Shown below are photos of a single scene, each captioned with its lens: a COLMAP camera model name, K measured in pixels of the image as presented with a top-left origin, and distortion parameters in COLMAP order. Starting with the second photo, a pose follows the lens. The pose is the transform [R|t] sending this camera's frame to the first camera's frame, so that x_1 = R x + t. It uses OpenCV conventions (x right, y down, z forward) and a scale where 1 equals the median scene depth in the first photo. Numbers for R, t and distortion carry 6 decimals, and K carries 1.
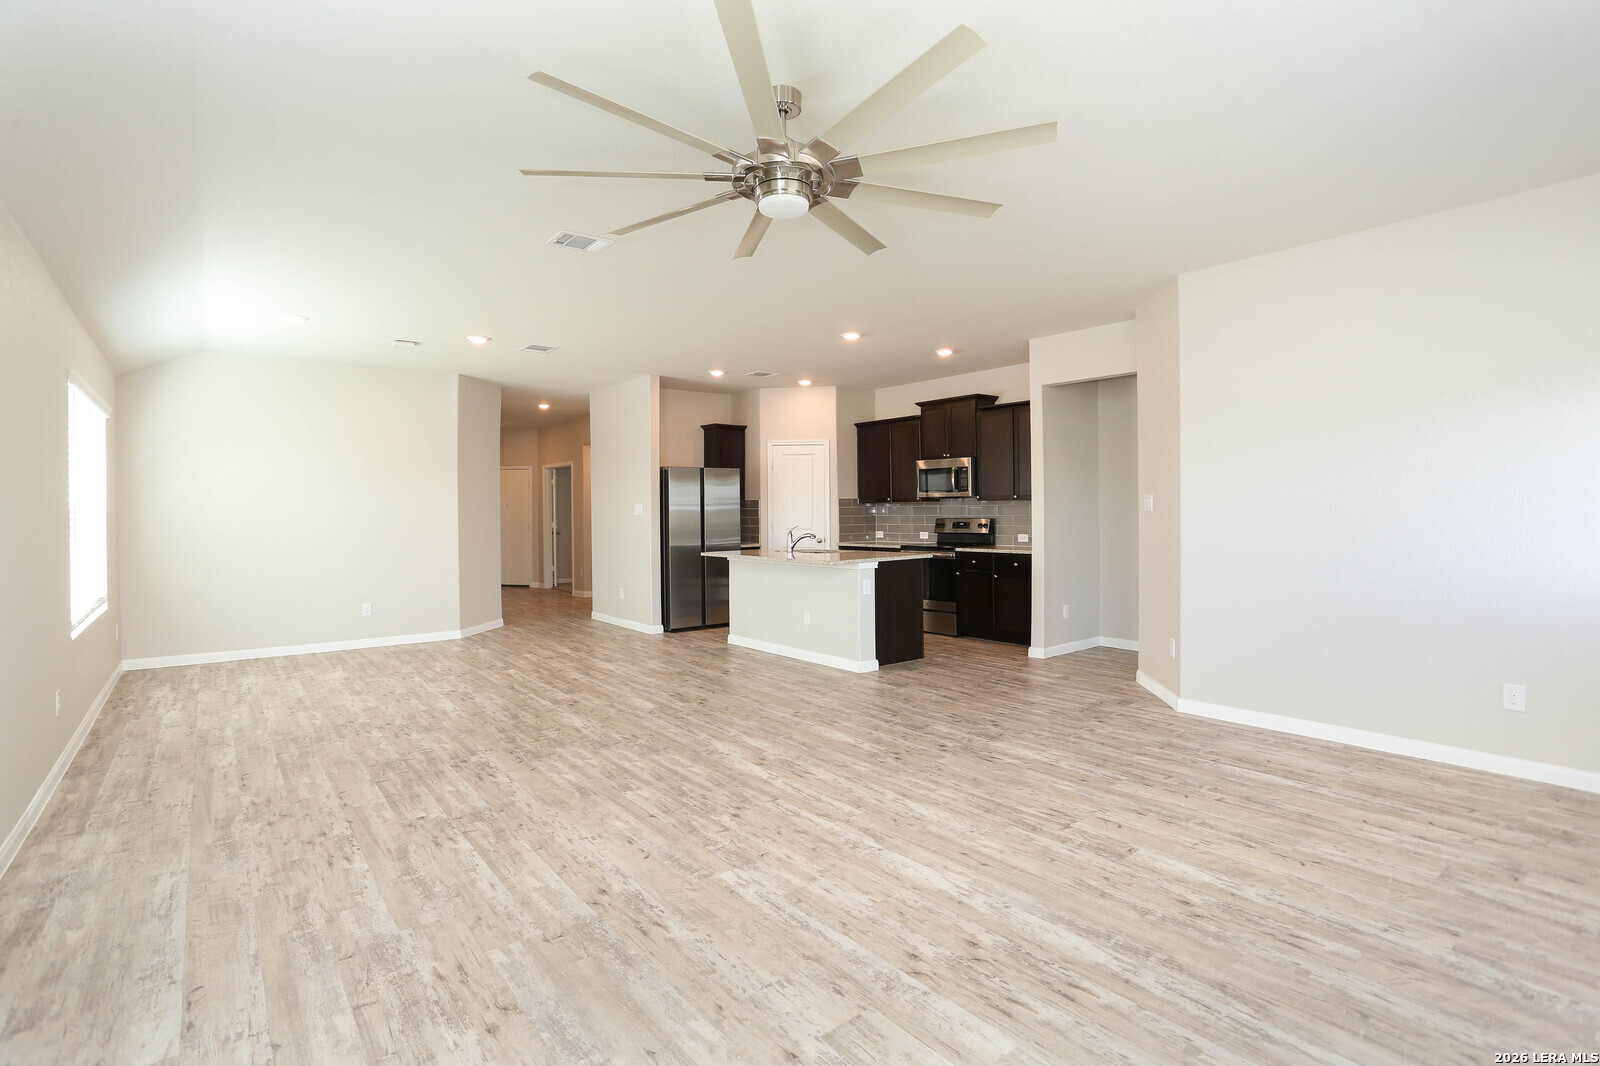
lens RADIAL K [[777.4, 0, 765.4], [0, 777.4, 514.1], [0, 0, 1]] dist [-0.044872, 0.023820]
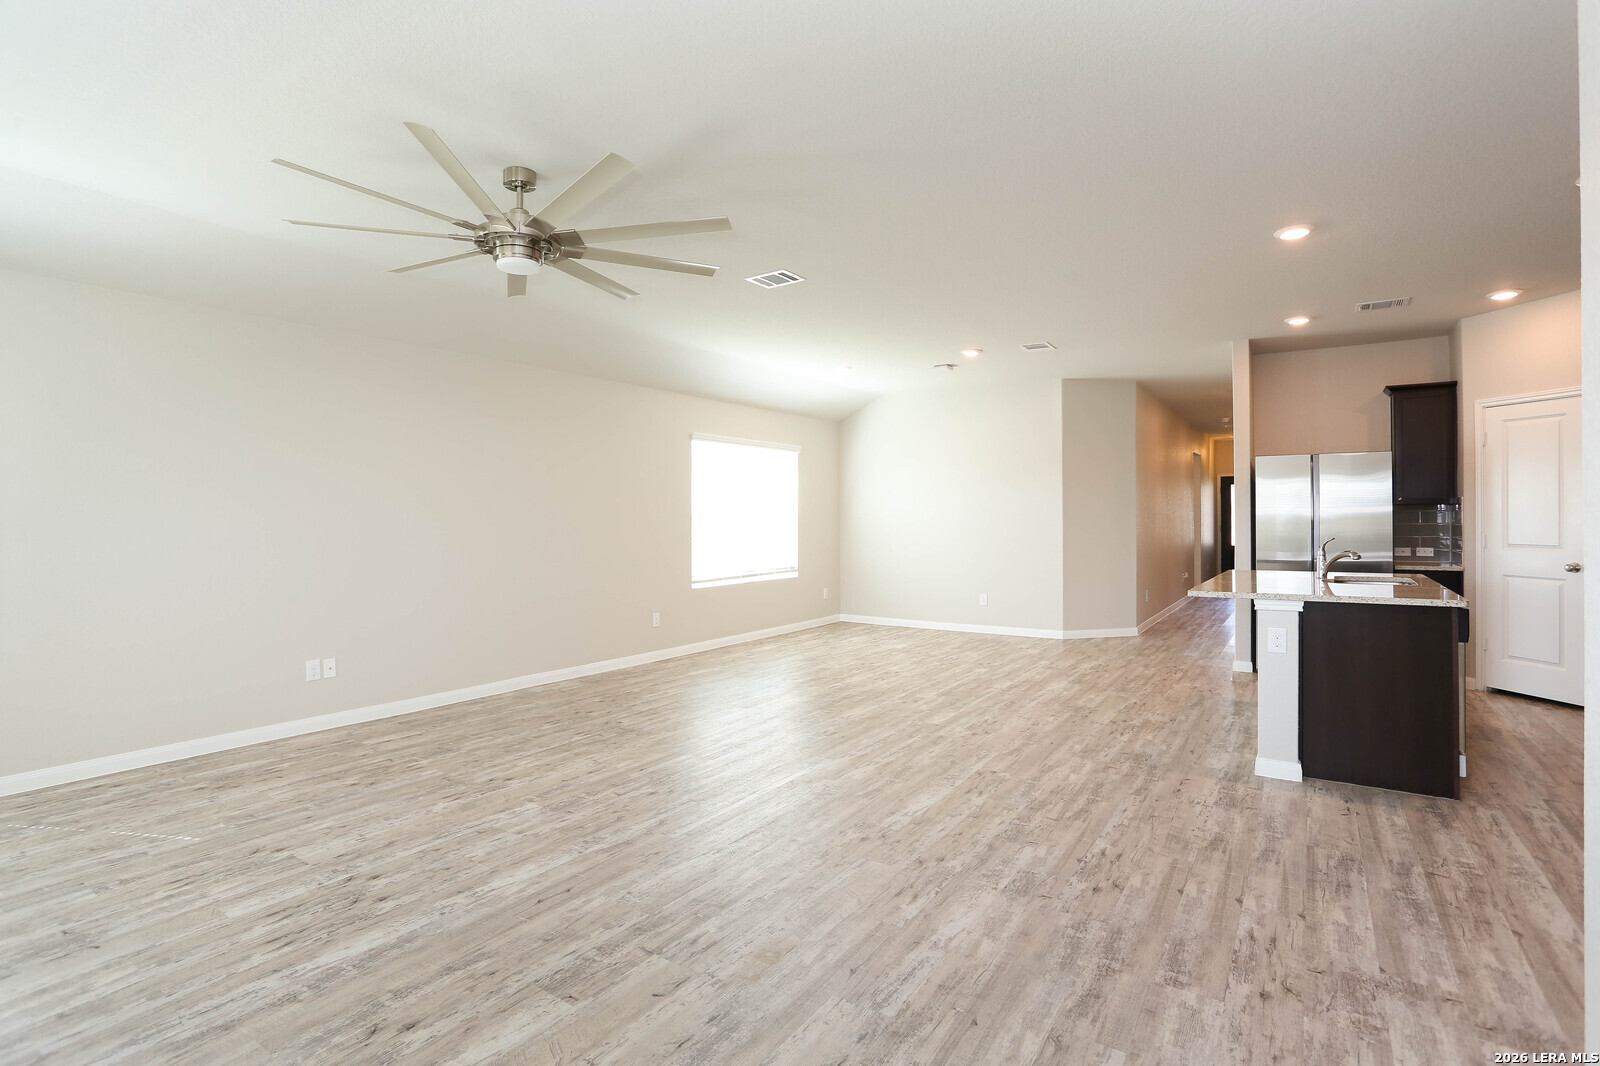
lens RADIAL K [[727.3, 0, 800.0], [0, 727.3, 533.0], [0, 0, 1]] dist [-0.047997, 0.018801]
pose [[0.321031, 0.014534, -0.946957, 1.085293], [0.007274, 0.999815, 0.017811, -0.009887], [0.947041, -0.012606, 0.320866, 0.916723]]
